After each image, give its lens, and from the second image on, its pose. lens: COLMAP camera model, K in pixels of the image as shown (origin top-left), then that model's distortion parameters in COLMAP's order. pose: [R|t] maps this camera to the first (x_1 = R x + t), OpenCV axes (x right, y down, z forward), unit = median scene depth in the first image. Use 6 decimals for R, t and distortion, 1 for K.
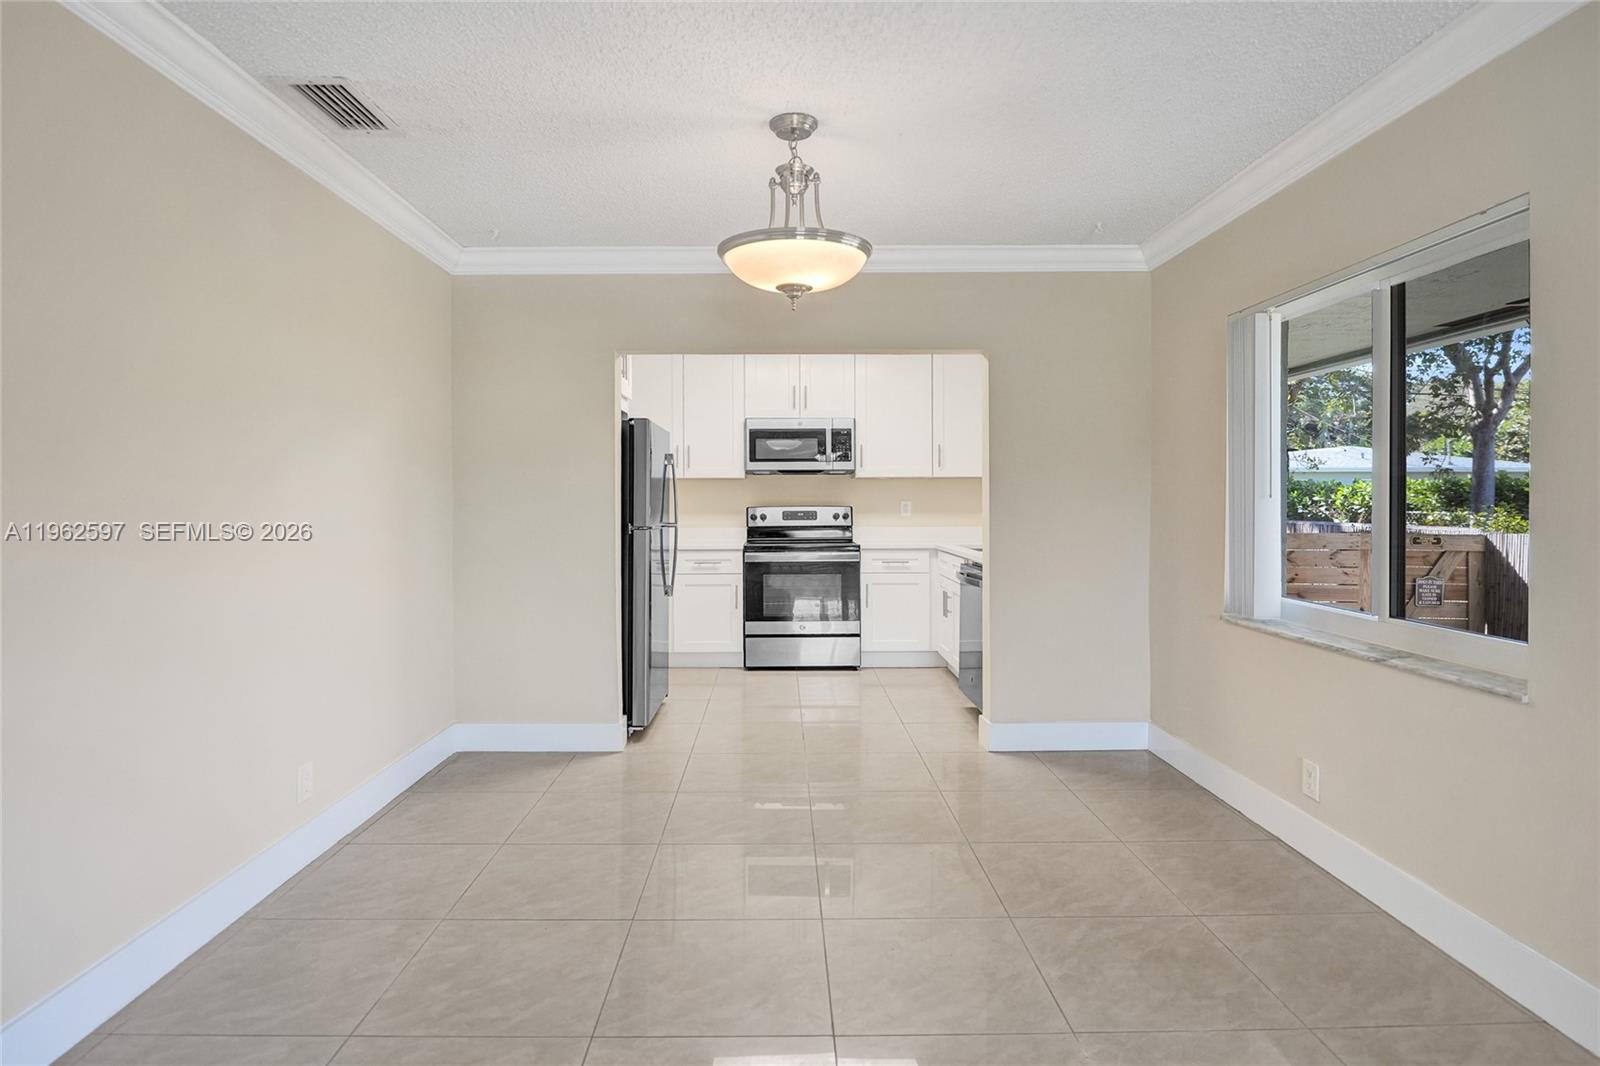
lens RADIAL K [[882.9, 0, 793.6], [0, 882.9, 513.1], [0, 0, 1]] dist [-0.006070, 0.002204]
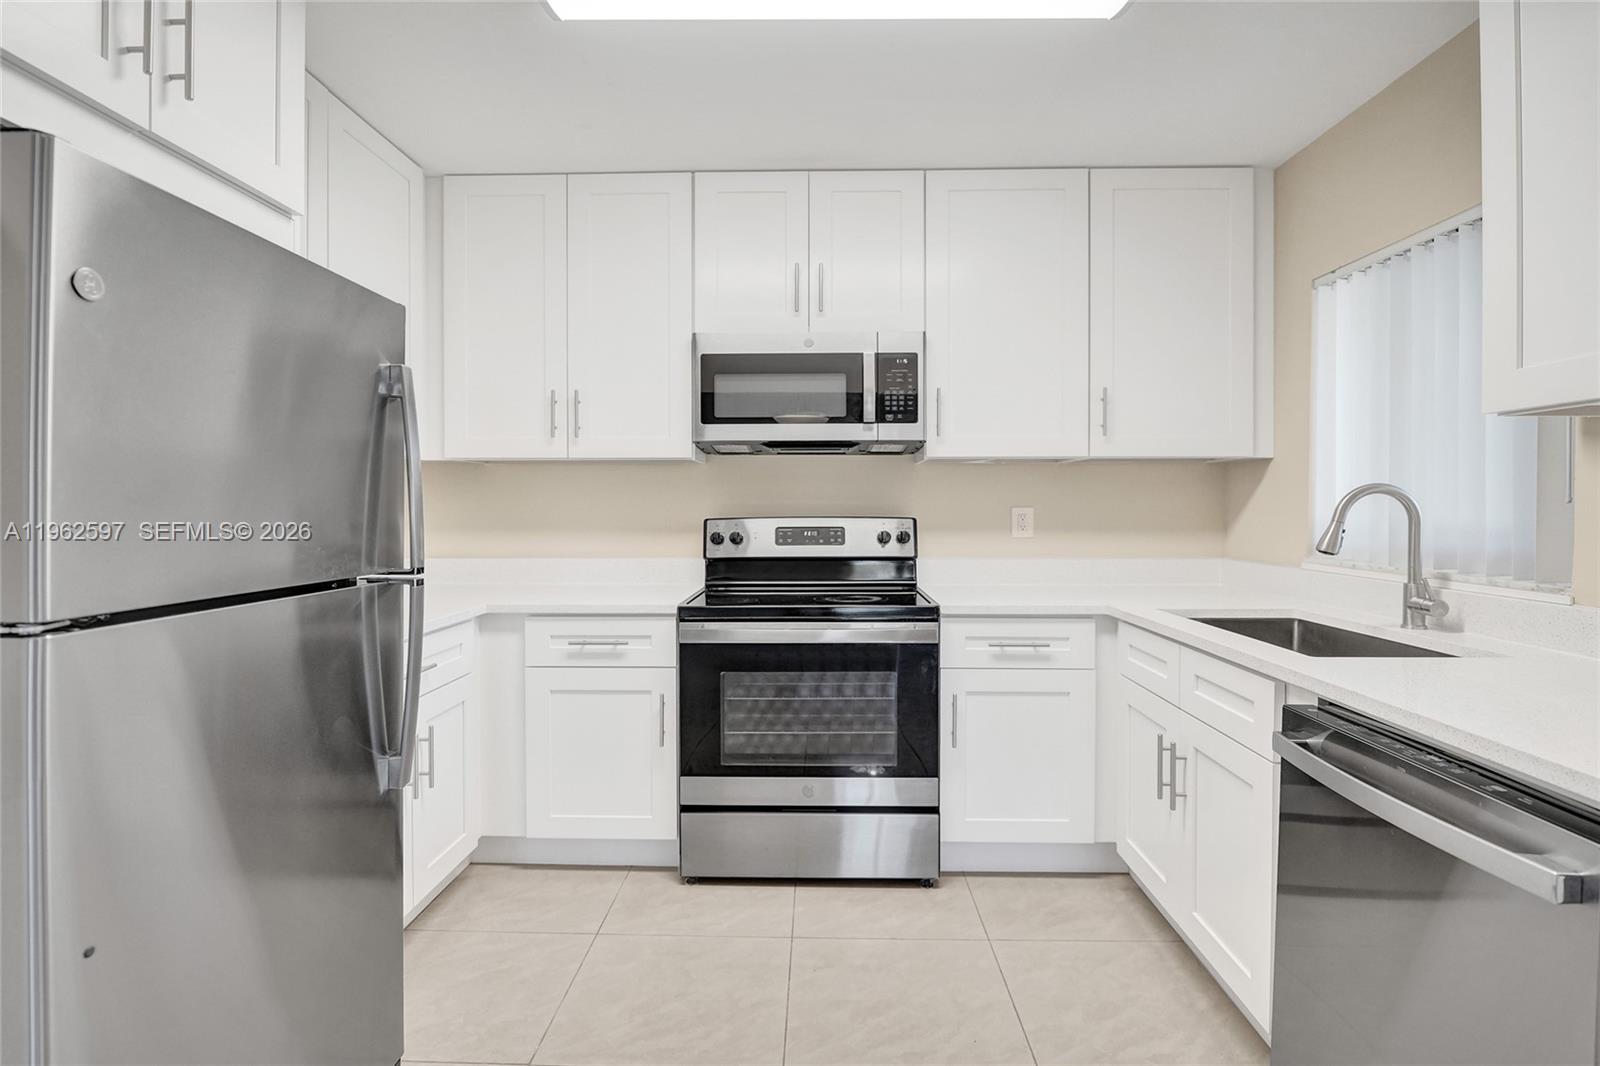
lens RADIAL K [[882.9, 0, 793.6], [0, 882.9, 513.1], [0, 0, 1]] dist [-0.006070, 0.002204]
pose [[0.999054, 0.003705, -0.043336, 0.020228], [-0.004009, 0.999968, -0.006940, -0.006881], [0.043309, 0.007107, 0.999036, 0.531447]]
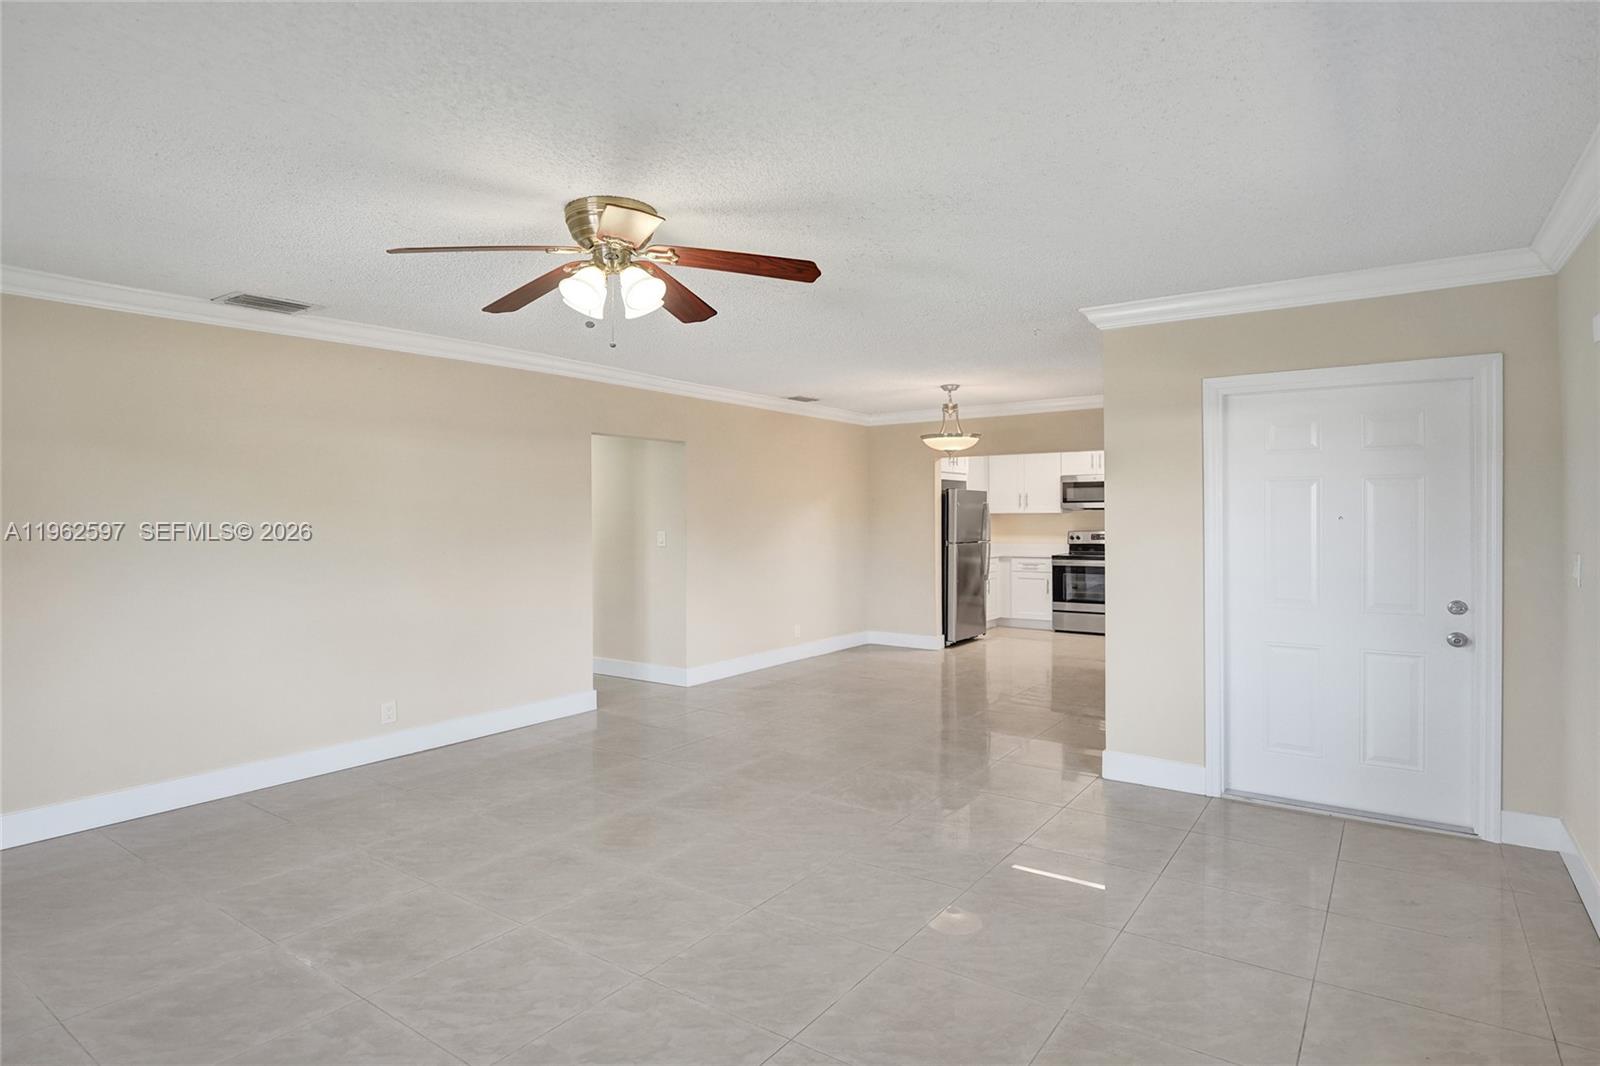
lens RADIAL K [[882.9, 0, 793.6], [0, 882.9, 513.1], [0, 0, 1]] dist [-0.006070, 0.002204]
pose [[0.823258, -0.005079, -0.567645, 0.451780], [-0.007044, 0.999792, -0.019160, -0.005891], [0.567624, 0.019772, 0.823051, -0.578954]]
